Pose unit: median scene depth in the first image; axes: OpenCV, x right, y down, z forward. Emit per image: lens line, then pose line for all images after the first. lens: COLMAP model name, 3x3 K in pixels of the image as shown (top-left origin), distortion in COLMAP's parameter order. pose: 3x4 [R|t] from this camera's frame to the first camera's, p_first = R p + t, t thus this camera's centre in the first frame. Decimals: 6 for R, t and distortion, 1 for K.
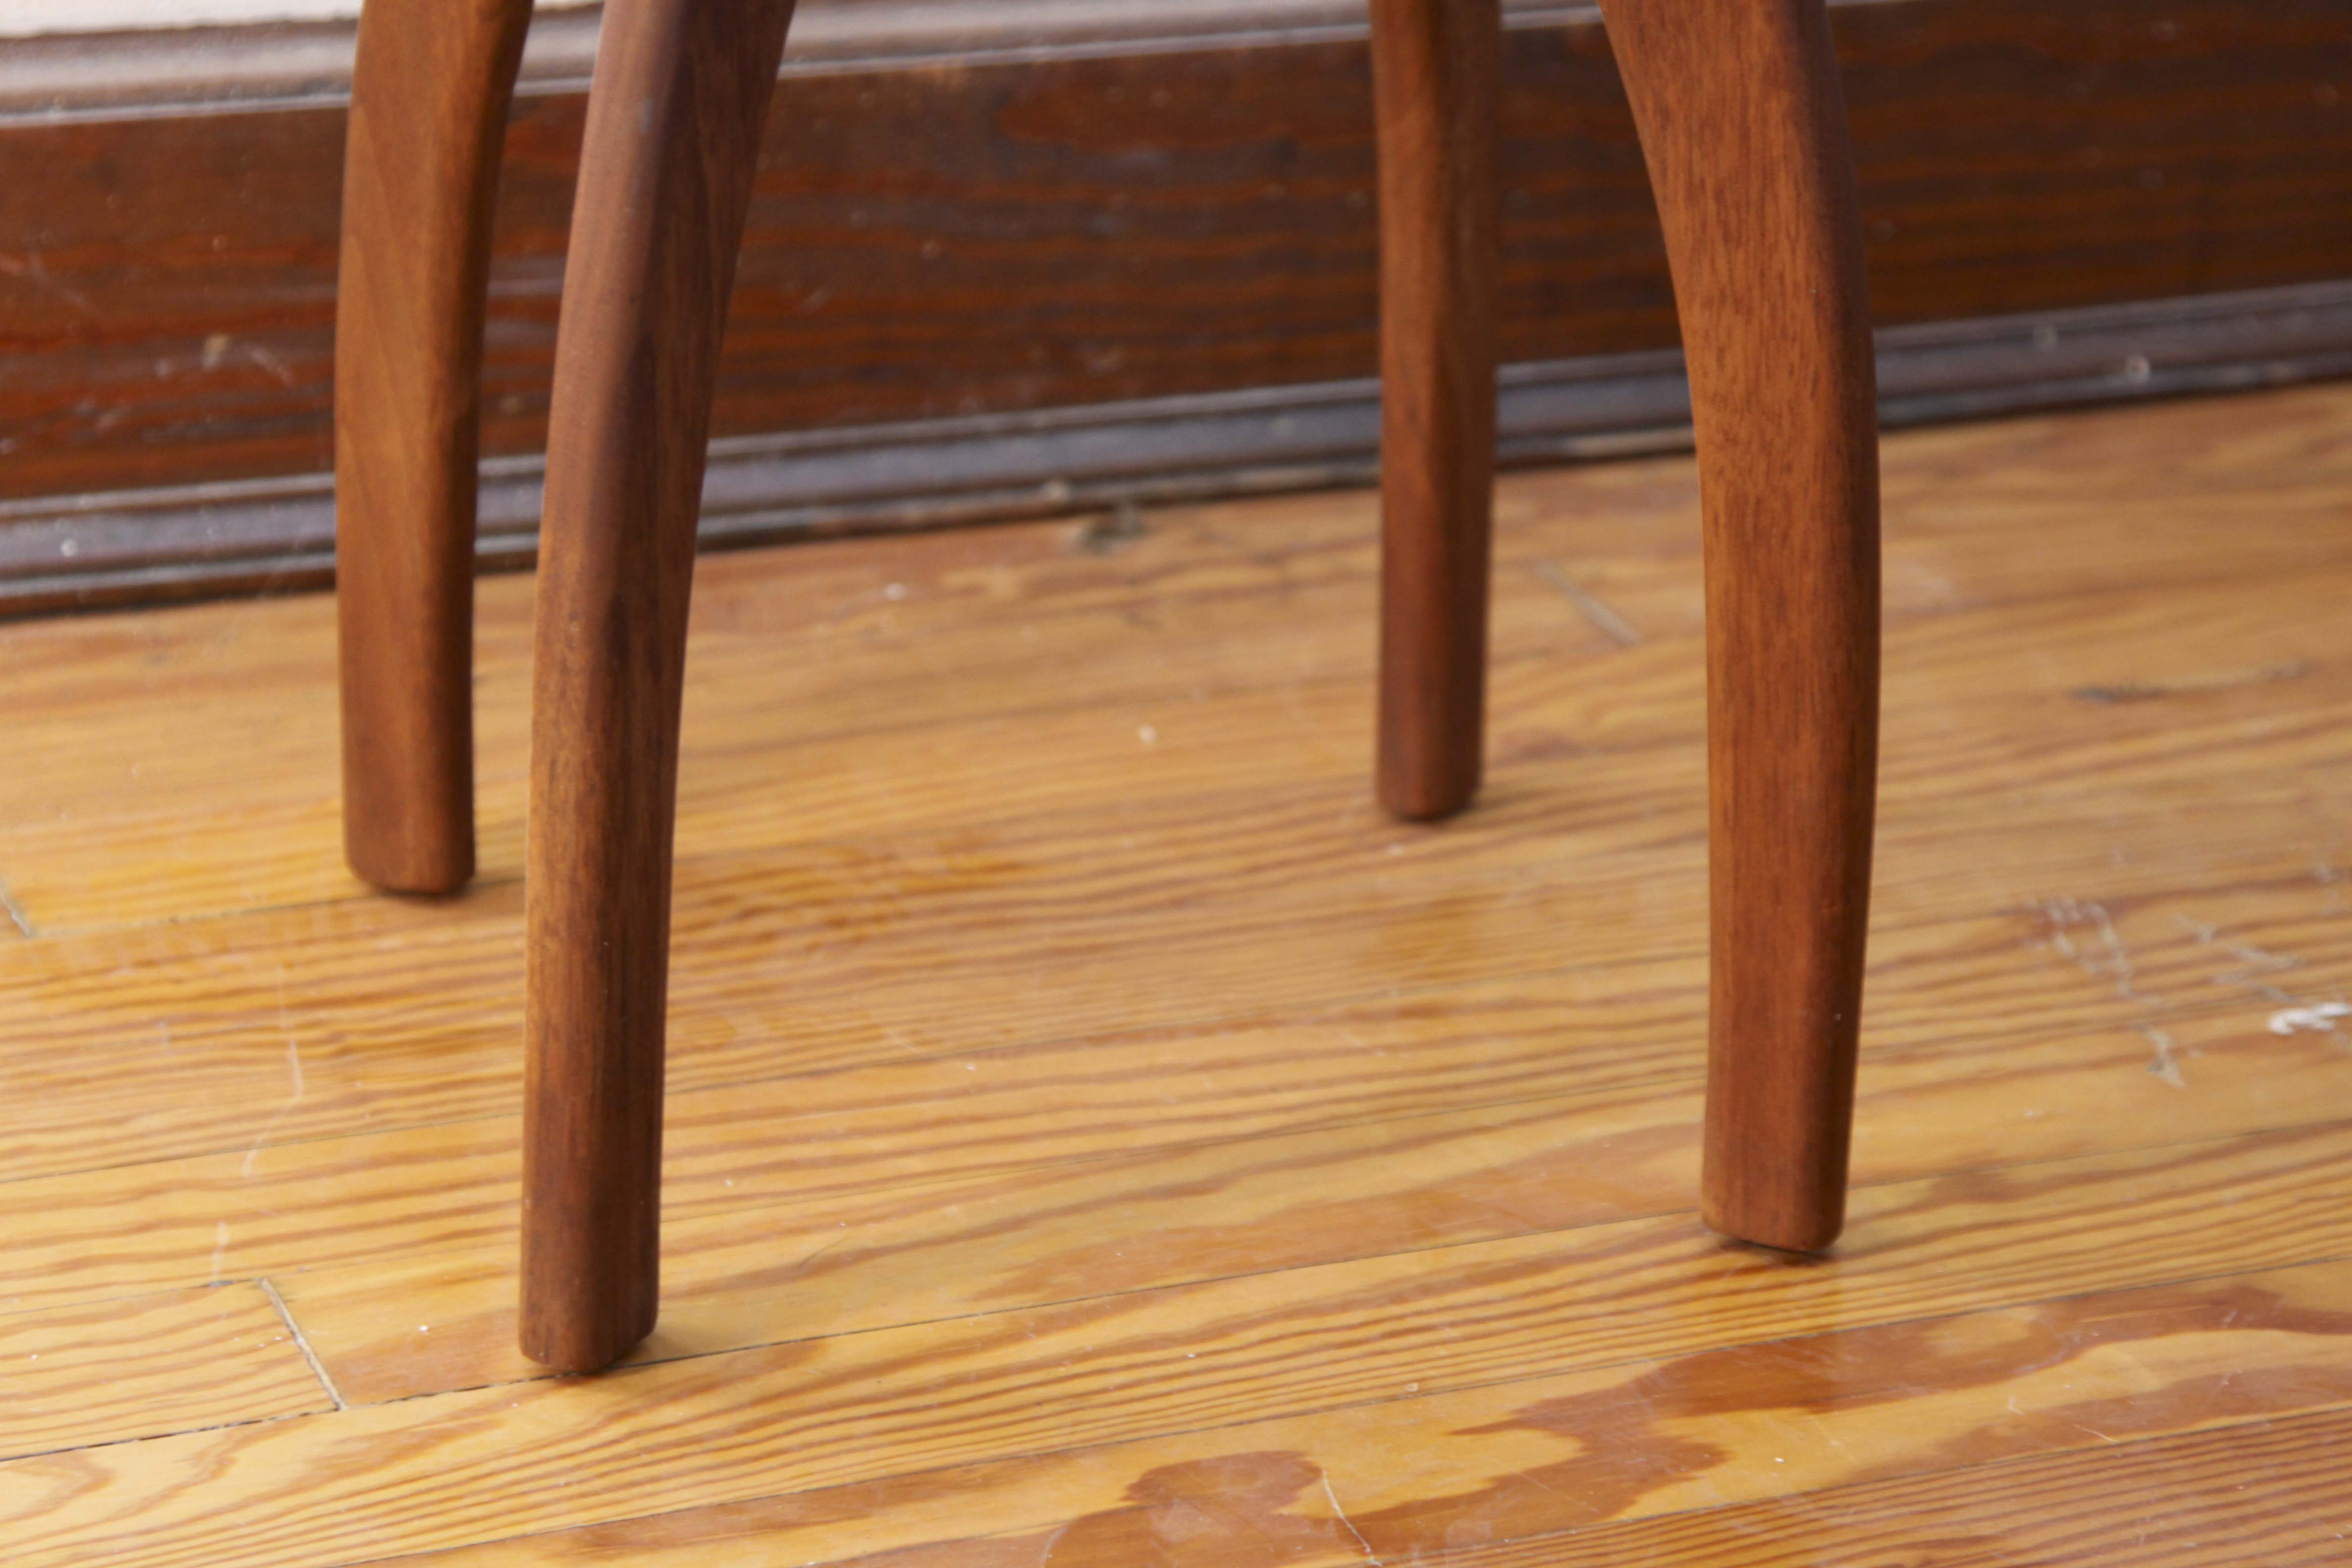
lens RADIAL K [[6942.5, 0, 1196.9], [0, 6942.5, 777.8], [0, 0, 1]] dist [0.261893, 0.000000]
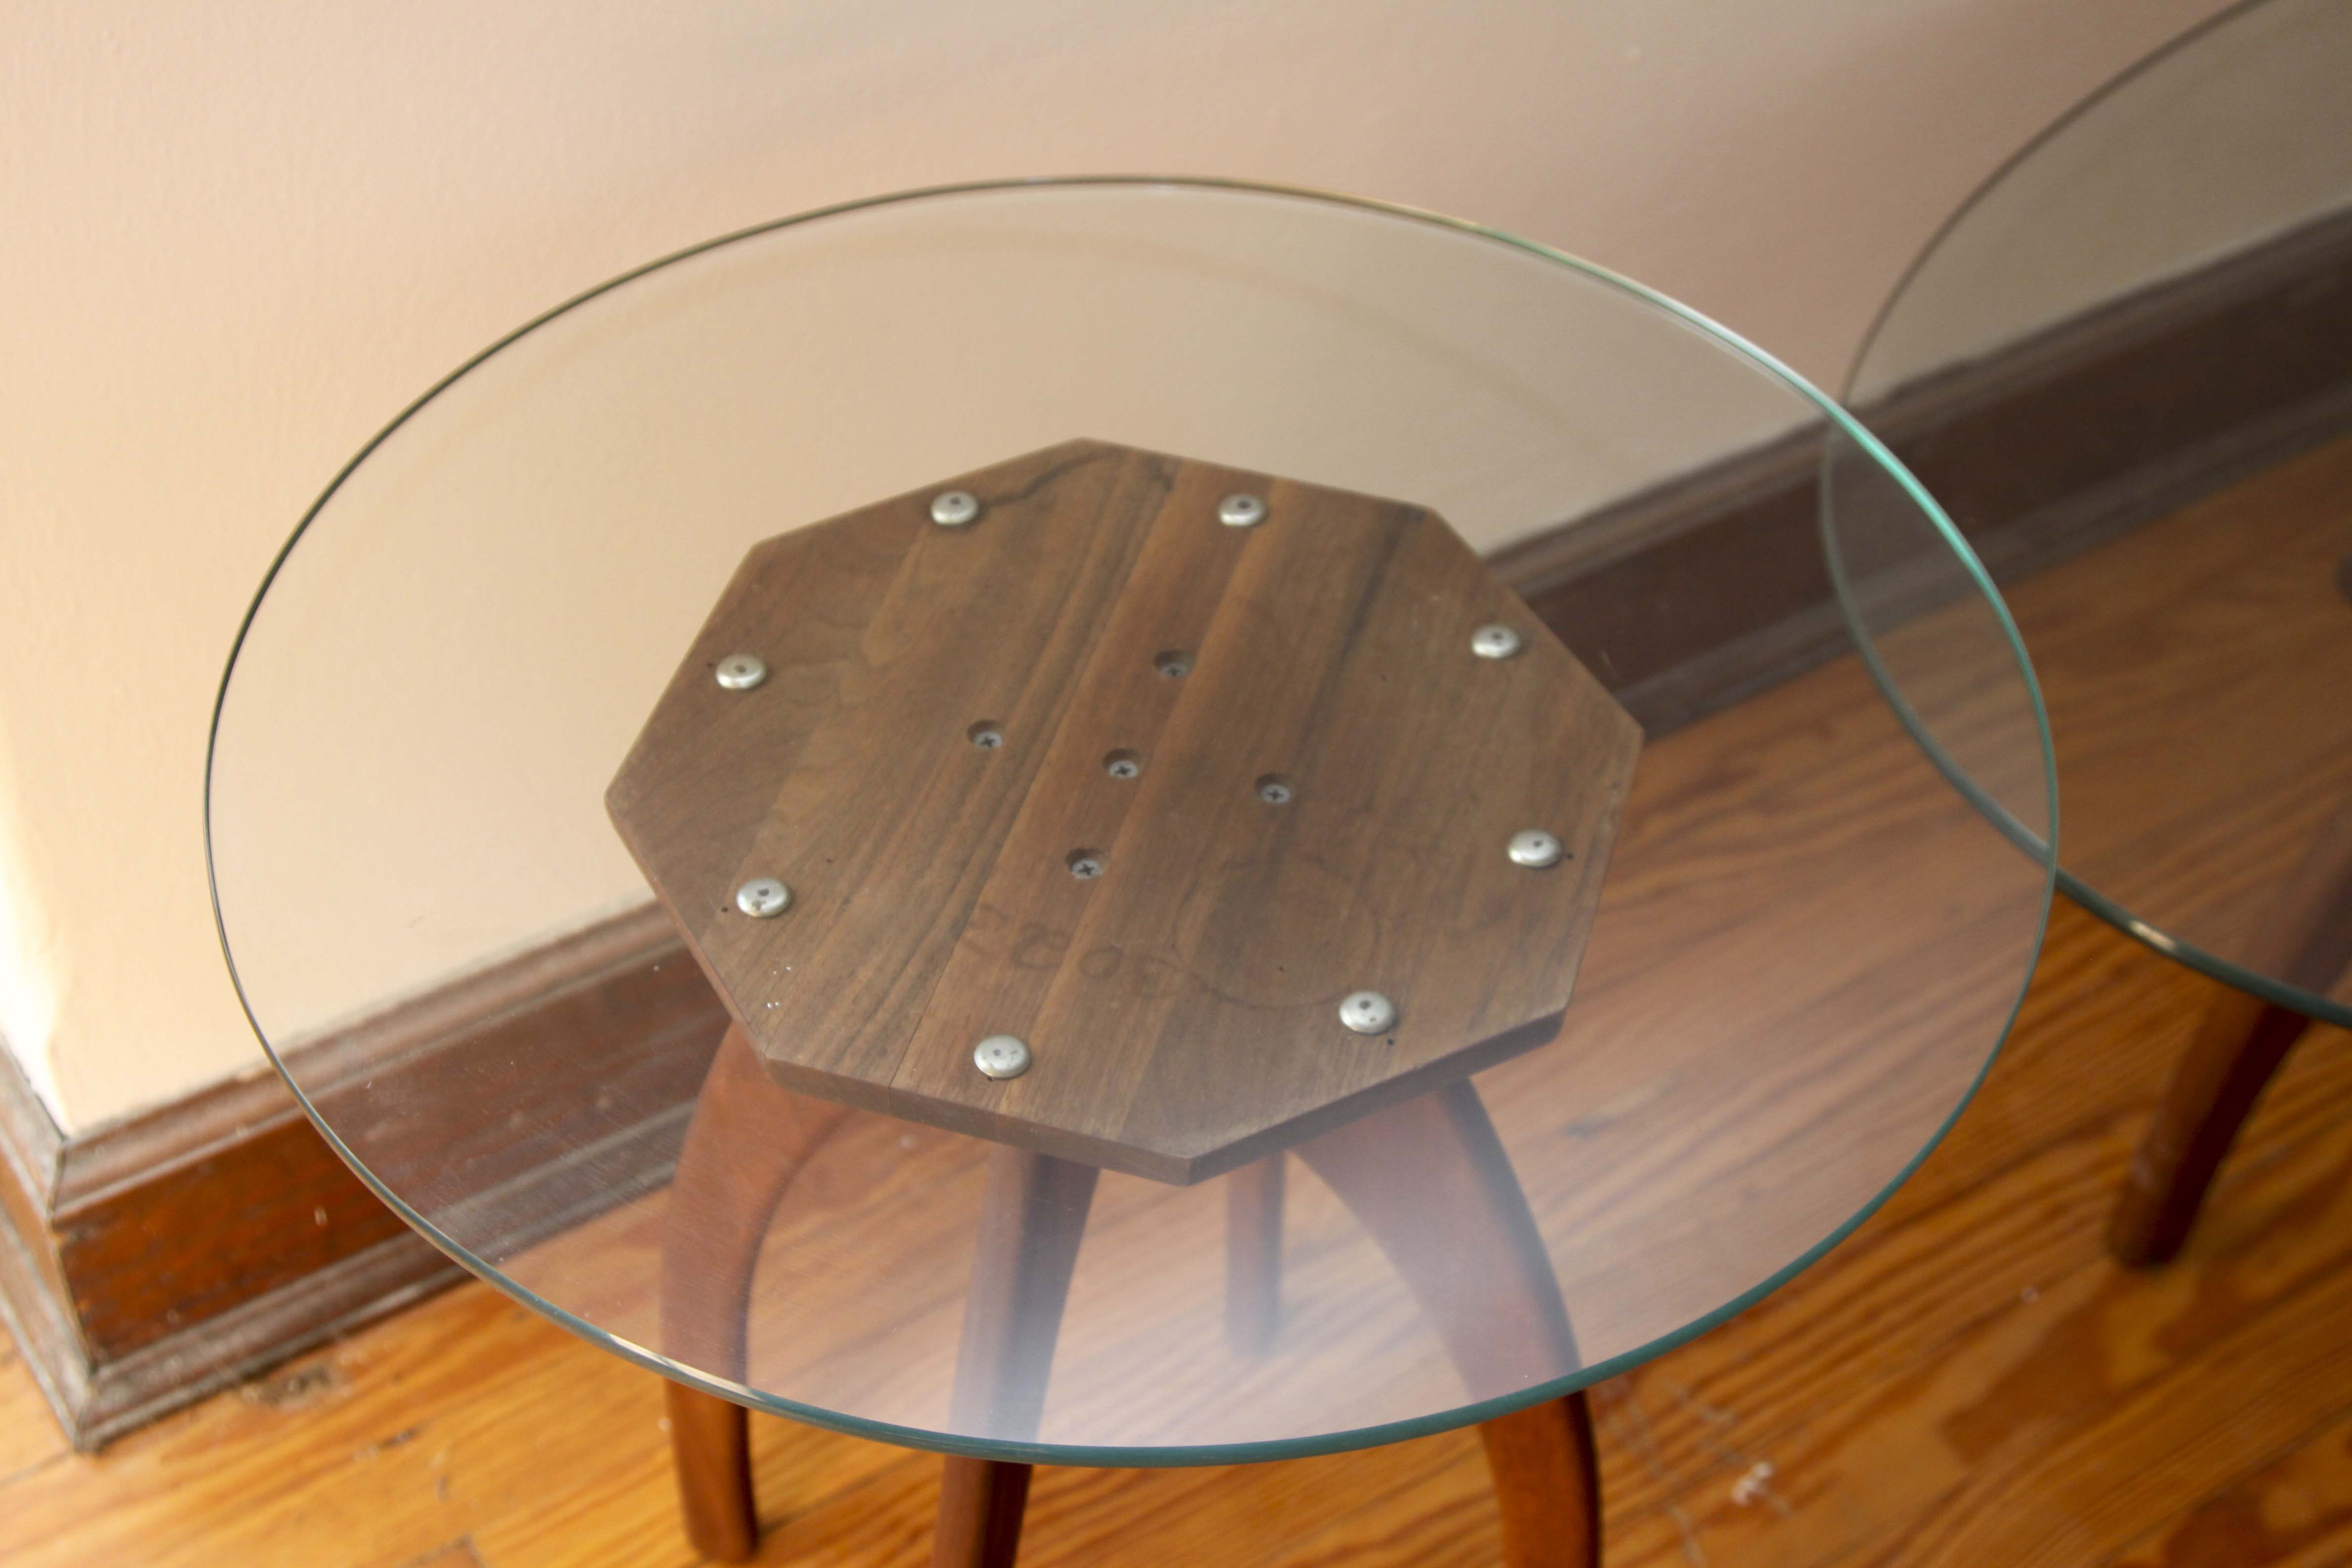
lens RADIAL K [[3577.9, 0, 1177.9], [0, 3577.9, 790.1], [0, 0, 1]] dist [-0.018448, 0.000000]
pose [[0.981902, -0.138796, 0.128857, -0.093018], [0.079055, 0.918643, 0.387099, -0.530033], [-0.172102, -0.369906, 0.912990, 0.217606]]
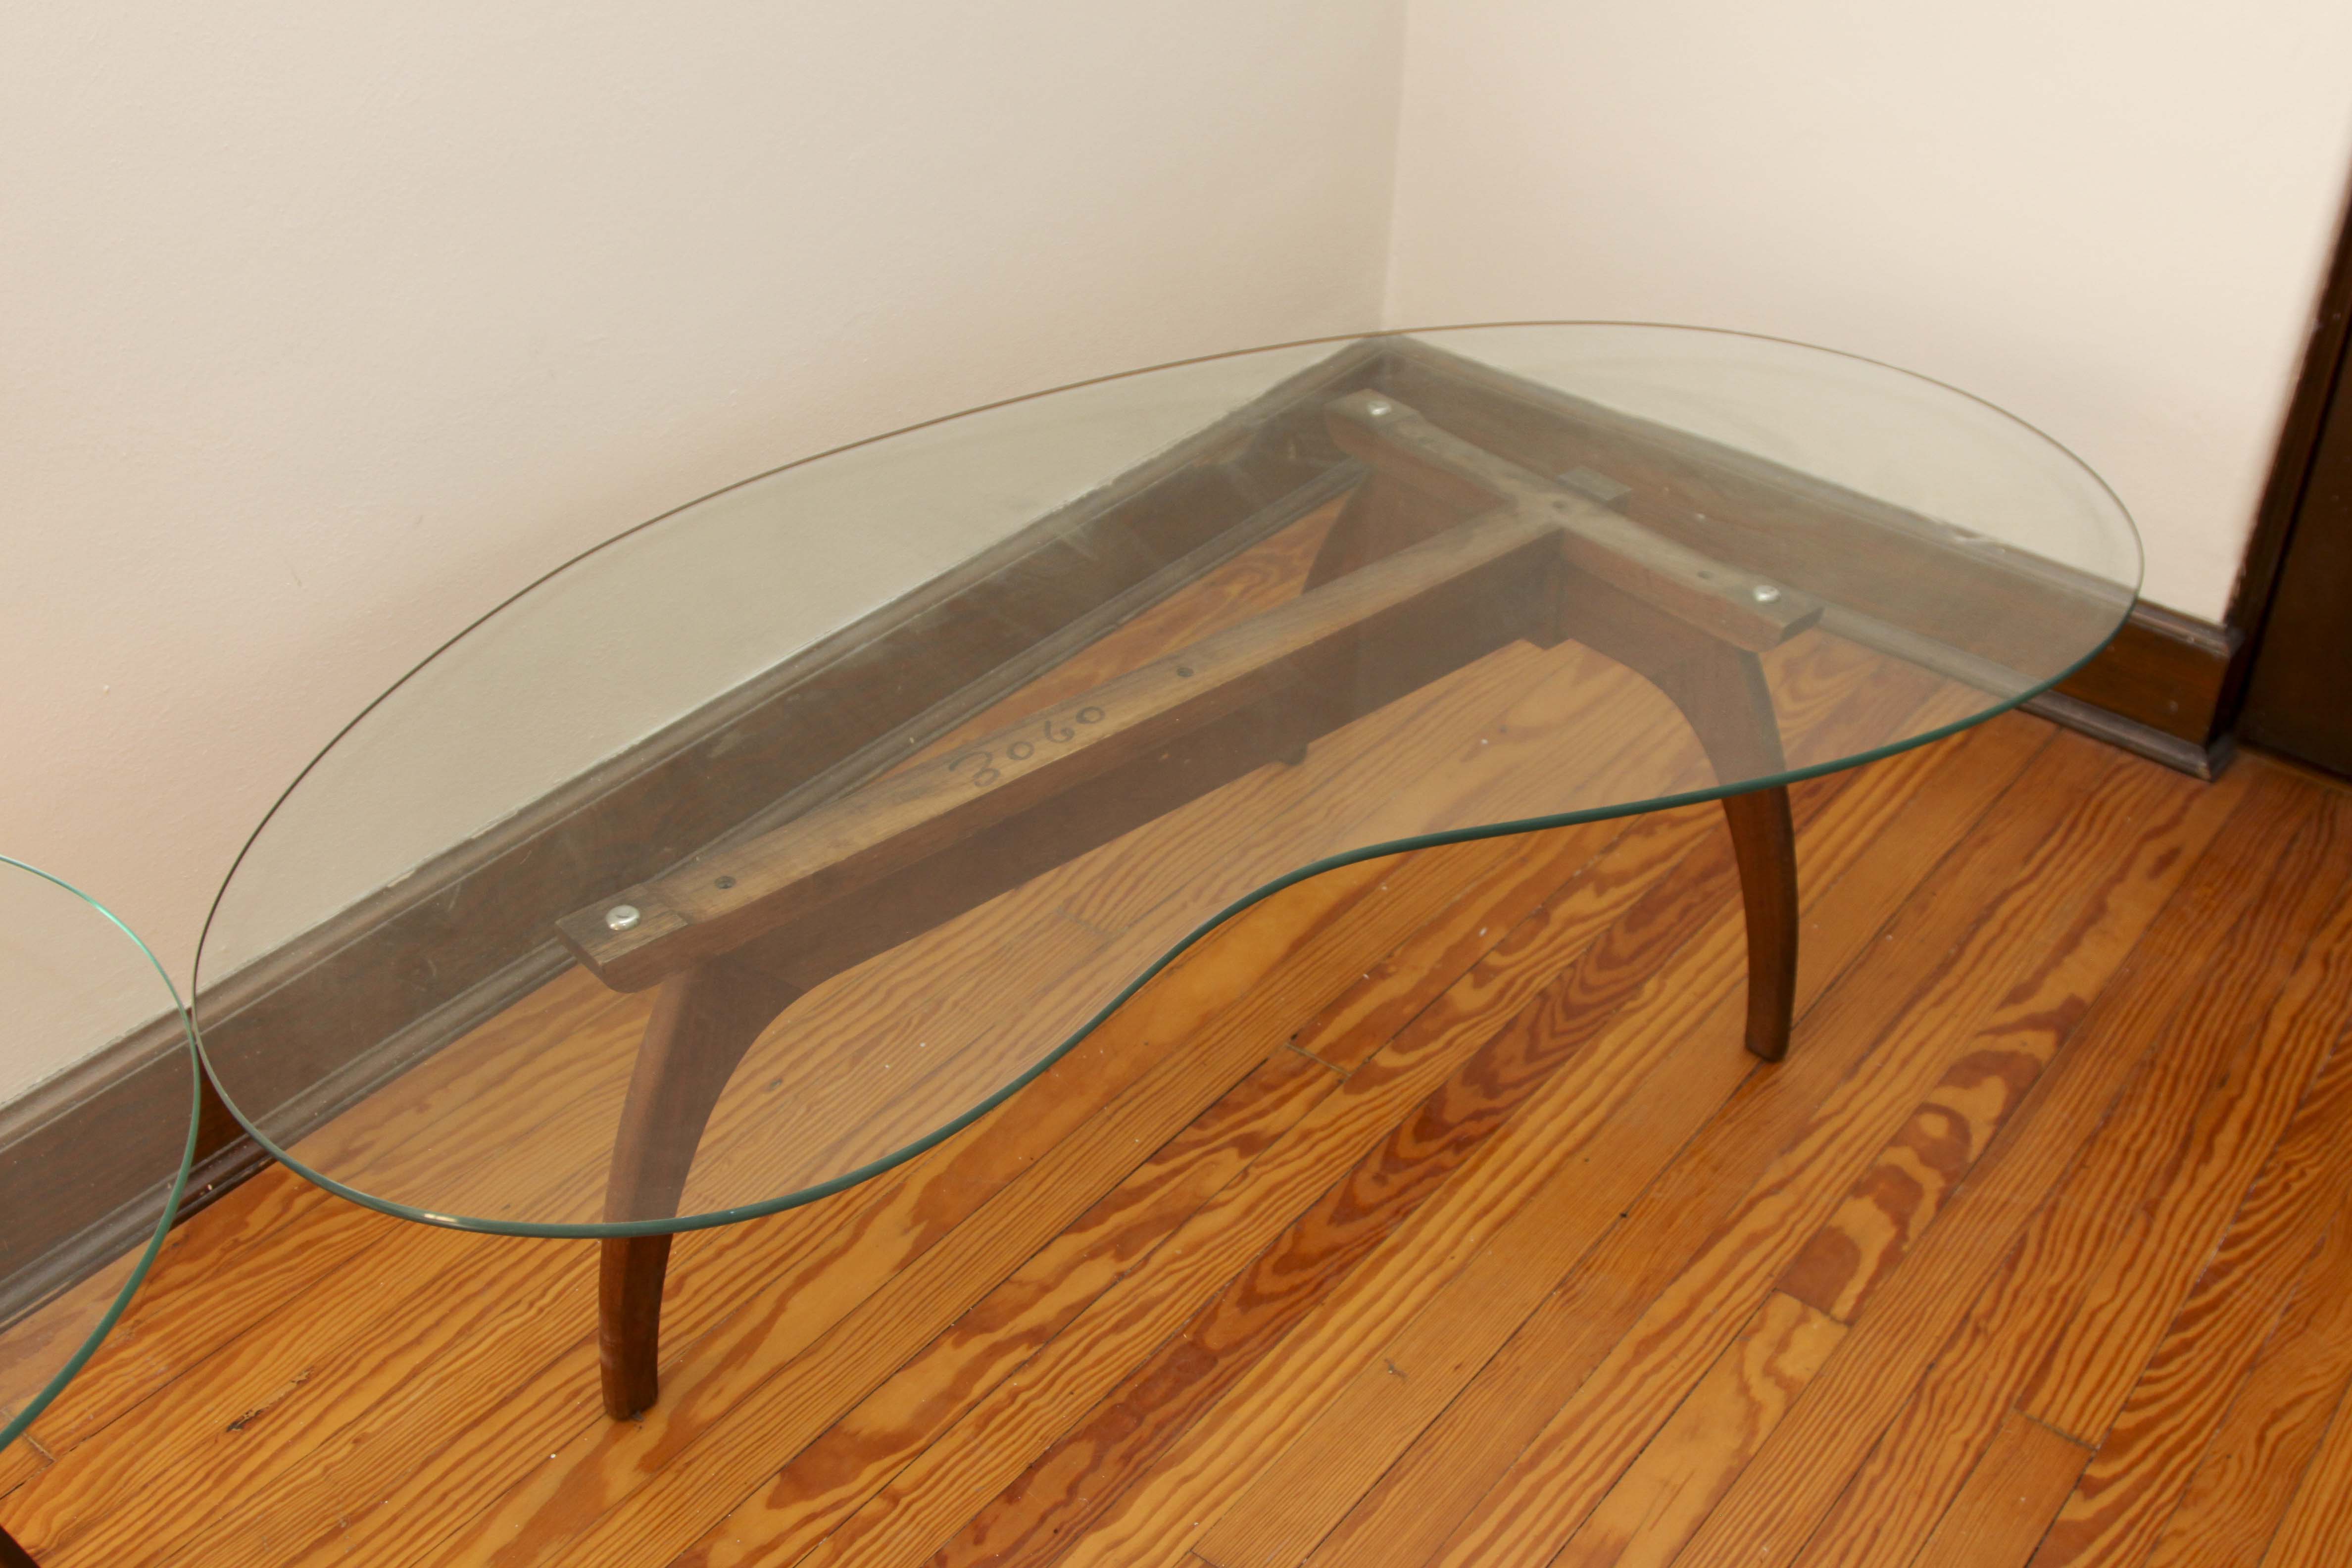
lens RADIAL K [[2524.8, 0, 1178.4], [0, 2524.8, 829.4], [0, 0, 1]] dist [-0.115096, 0.000000]
pose [[0.862481, -0.309966, 0.400061, 0.150480], [0.196160, 0.933446, 0.300334, -0.485776], [-0.466528, -0.180556, 0.865882, 0.083544]]
